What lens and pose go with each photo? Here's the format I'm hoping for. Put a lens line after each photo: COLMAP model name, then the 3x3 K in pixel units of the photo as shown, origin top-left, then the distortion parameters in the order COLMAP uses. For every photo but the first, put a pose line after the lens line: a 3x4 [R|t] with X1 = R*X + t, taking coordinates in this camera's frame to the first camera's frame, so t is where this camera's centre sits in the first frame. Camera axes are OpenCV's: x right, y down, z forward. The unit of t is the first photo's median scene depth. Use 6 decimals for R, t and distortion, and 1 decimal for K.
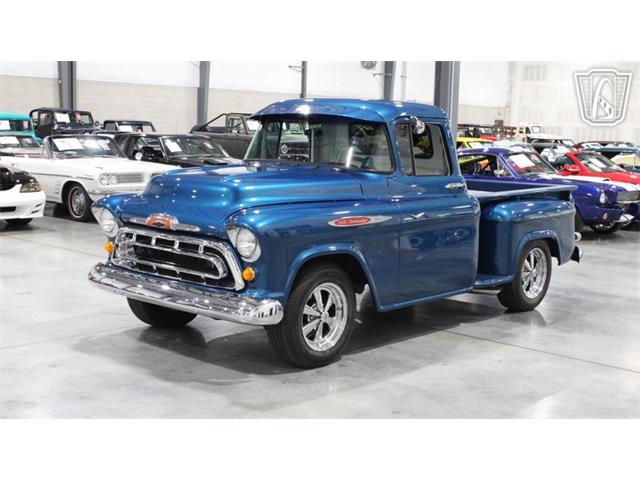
lens RADIAL K [[897.2, 0, 320.0], [0, 897.2, 240.0], [0, 0, 1]] dist [-0.012408, 0.009142]
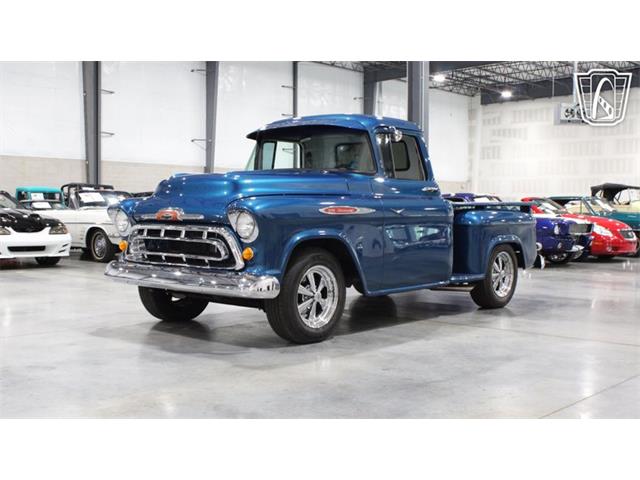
lens RADIAL K [[768.2, 0, 320.0], [0, 768.2, 240.0], [0, 0, 1]] dist [-0.037004, -0.043259]
pose [[0.999681, -0.022059, 0.012265, -0.001901], [0.023059, 0.995808, -0.088509, 0.094521], [-0.010261, 0.088764, 0.996000, 0.049413]]
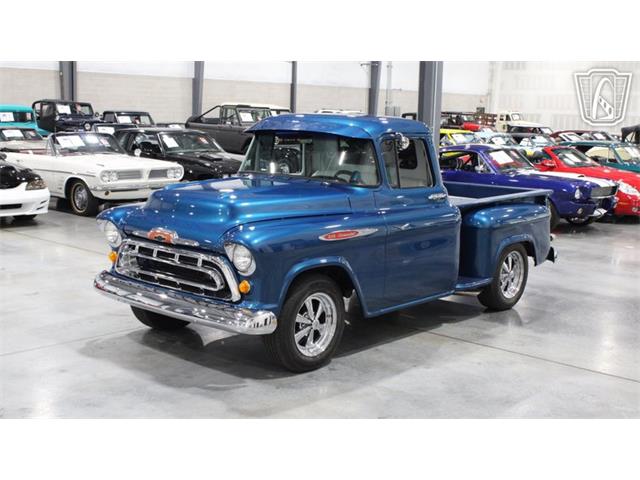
lens RADIAL K [[856.7, 0, 320.0], [0, 856.7, 240.0], [0, 0, 1]] dist [-0.012579, -0.038486]
pose [[0.999932, -0.001524, 0.011579, -0.001125], [0.001225, 0.999666, 0.025815, -0.039037], [-0.011614, -0.025799, 0.999600, -0.017792]]
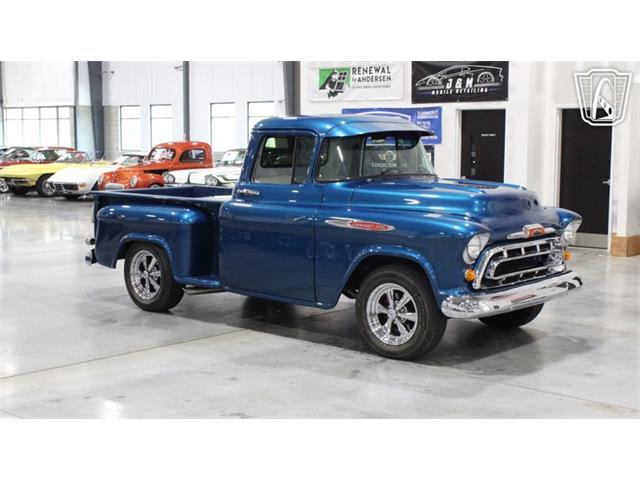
lens RADIAL K [[968.1, 0, 328.6], [0, 968.1, 241.9], [0, 0, 1]] dist [-0.019645, -0.008508]
pose [[-0.019364, -0.143799, 0.989417, -1.291177], [0.126190, 0.981338, 0.145094, -0.202136], [-0.991817, 0.127664, -0.000857, 1.184888]]
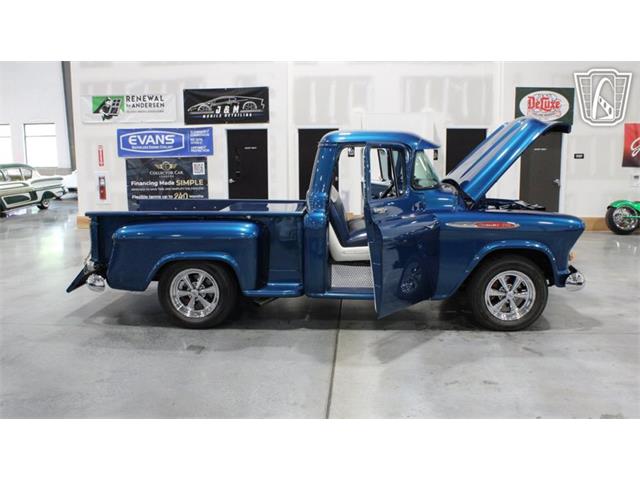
lens RADIAL K [[594.8, 0, 320.0], [0, 594.8, 240.0], [0, 0, 1]] dist [-0.096151, 0.012927]
pose [[-0.633755, -0.147980, 0.759248, -0.646883], [0.087708, 0.961454, 0.260602, -0.262777], [-0.768546, 0.231749, -0.596347, 1.801198]]
